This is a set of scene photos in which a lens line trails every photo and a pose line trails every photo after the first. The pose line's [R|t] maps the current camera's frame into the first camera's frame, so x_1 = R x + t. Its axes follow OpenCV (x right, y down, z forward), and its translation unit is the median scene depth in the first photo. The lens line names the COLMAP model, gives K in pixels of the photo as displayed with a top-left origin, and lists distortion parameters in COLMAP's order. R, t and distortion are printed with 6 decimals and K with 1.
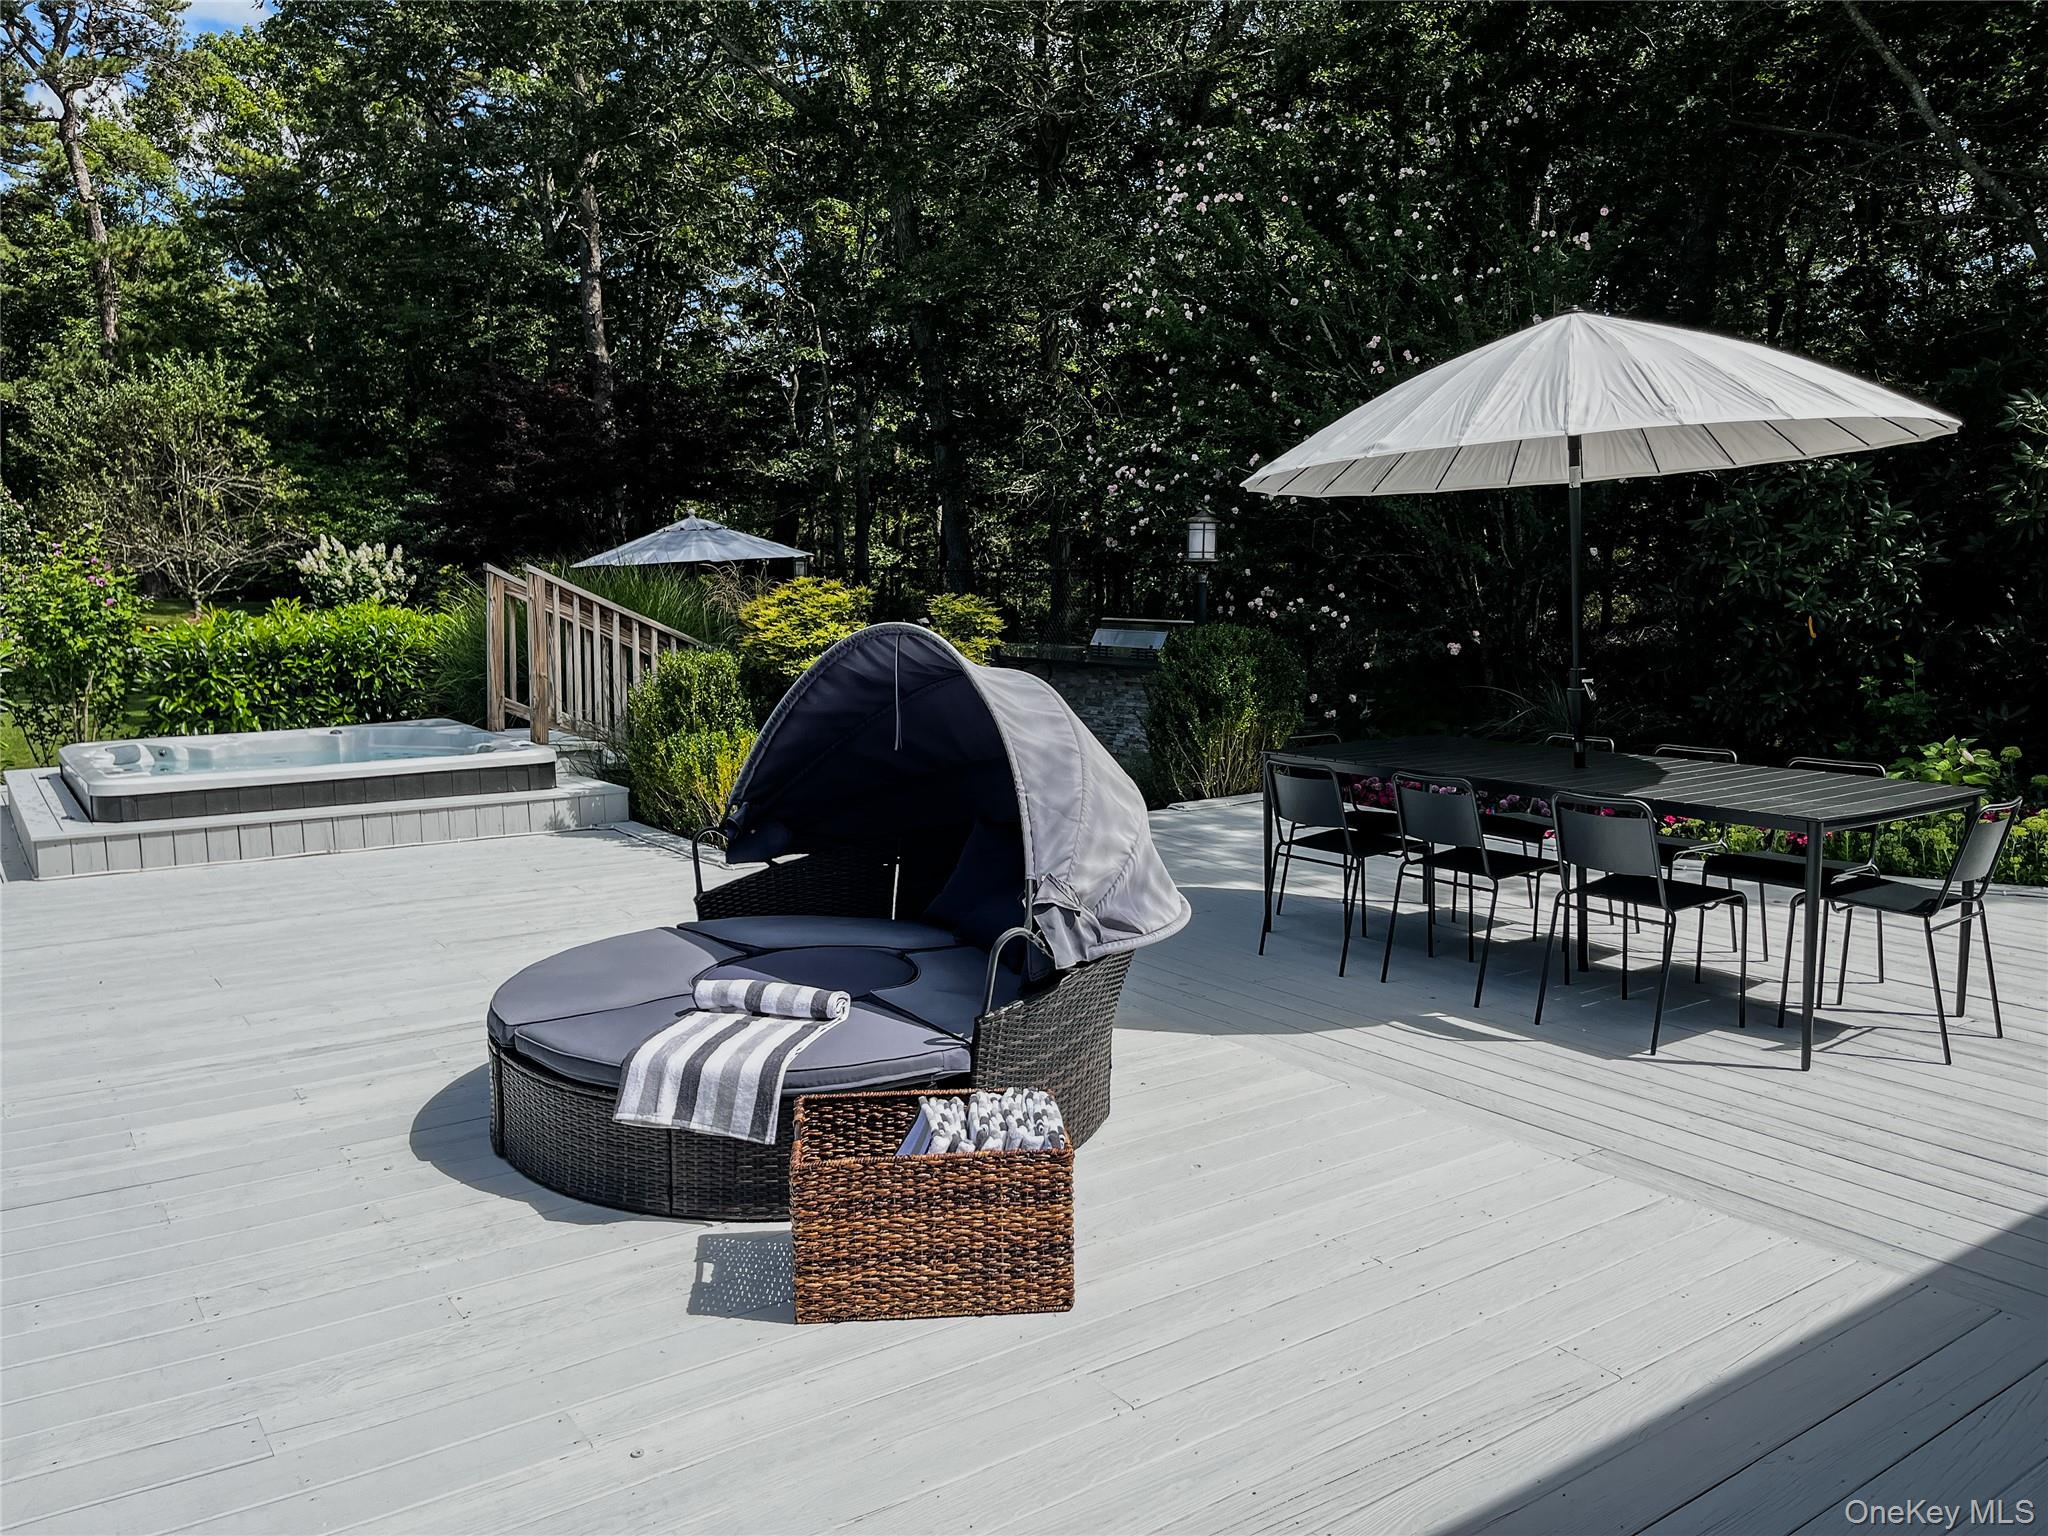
lens RADIAL K [[1564.5, 0, 1018.1], [0, 1564.5, 761.7], [0, 0, 1]] dist [-0.009941, 0.005137]
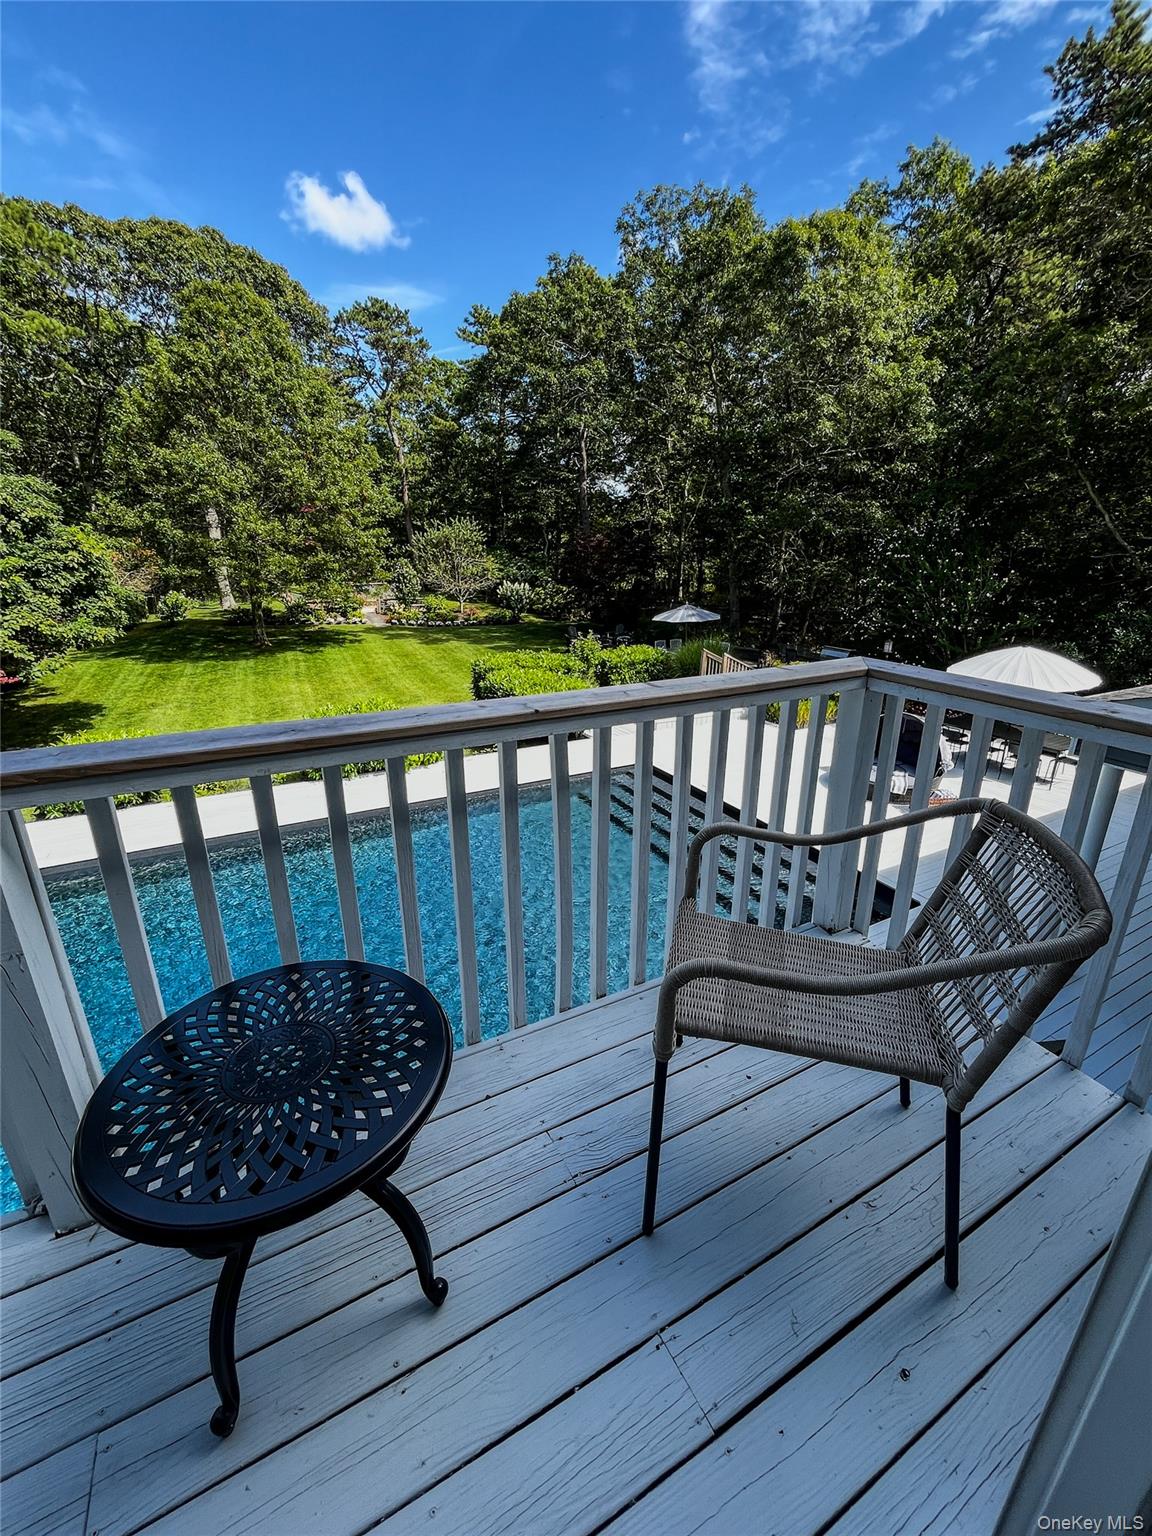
lens RADIAL K [[627.8, 0, 572.8], [0, 627.8, 760.1], [0, 0, 1]] dist [-0.000181, 0.000265]
pose [[0.991359, 0.049354, -0.121536, -0.157603], [-0.024178, 0.979396, 0.200497, -0.054384], [0.128927, -0.195827, 0.972126, -0.236734]]
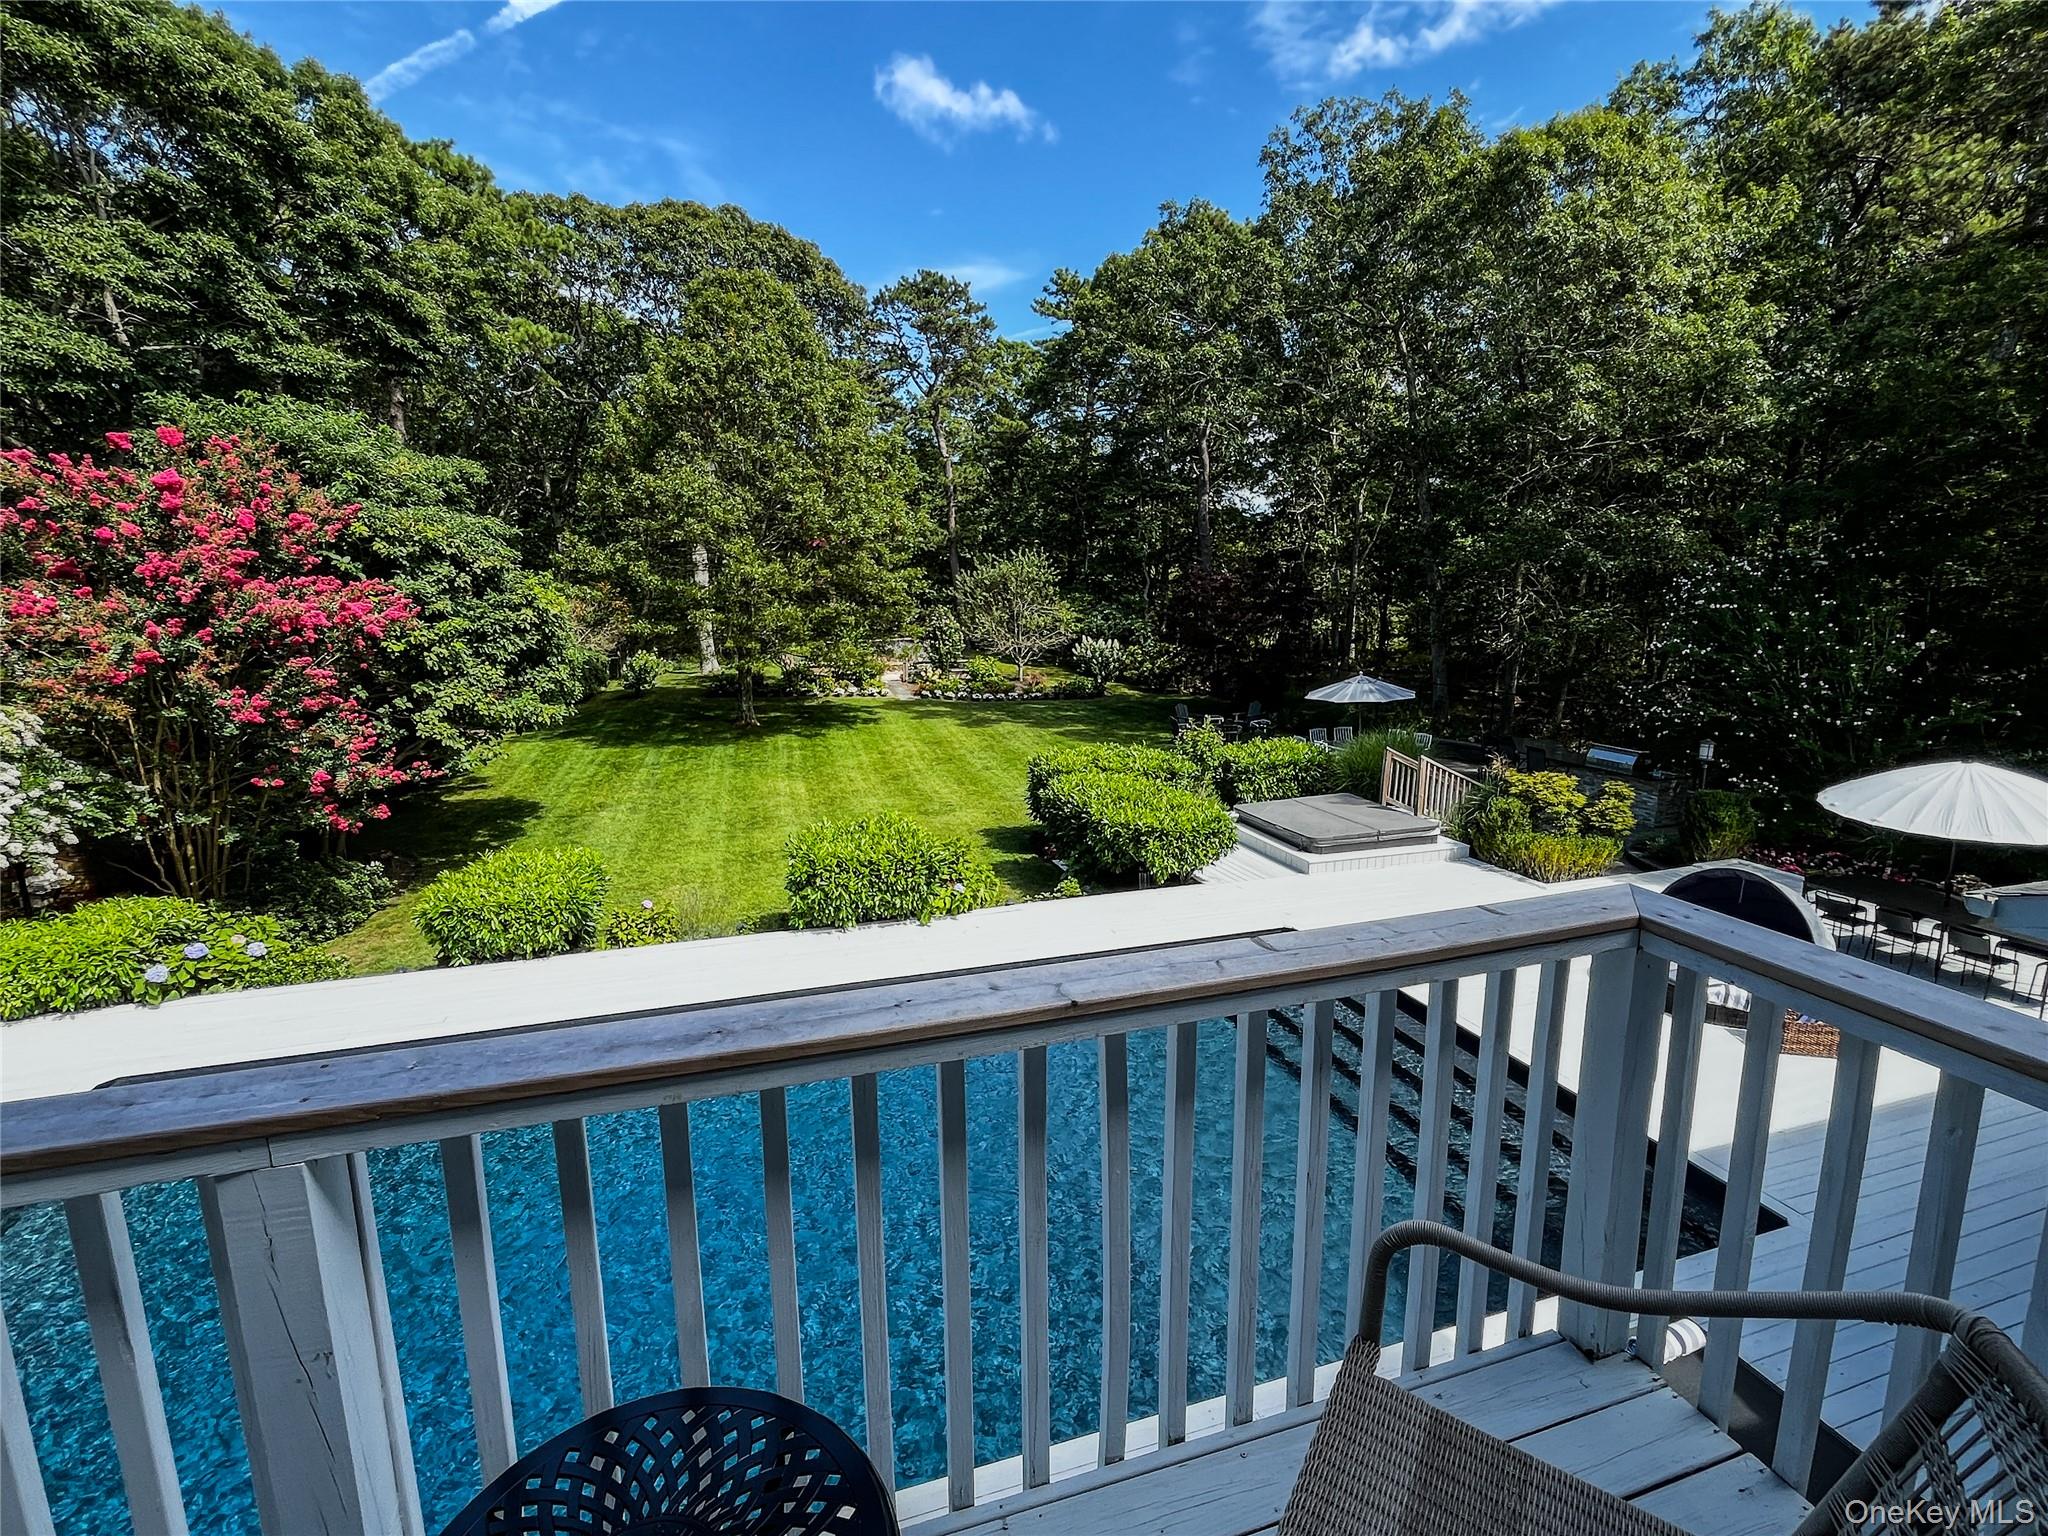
lens RADIAL K [[940.3, 0, 1014.3], [0, 940.3, 764.7], [0, 0, 1]] dist [-0.000855, -0.000493]
pose [[0.952256, 0.055622, -0.300190, -0.155880], [-0.035910, 0.996845, 0.070790, -0.062777], [0.303181, -0.056630, 0.951249, -0.234961]]
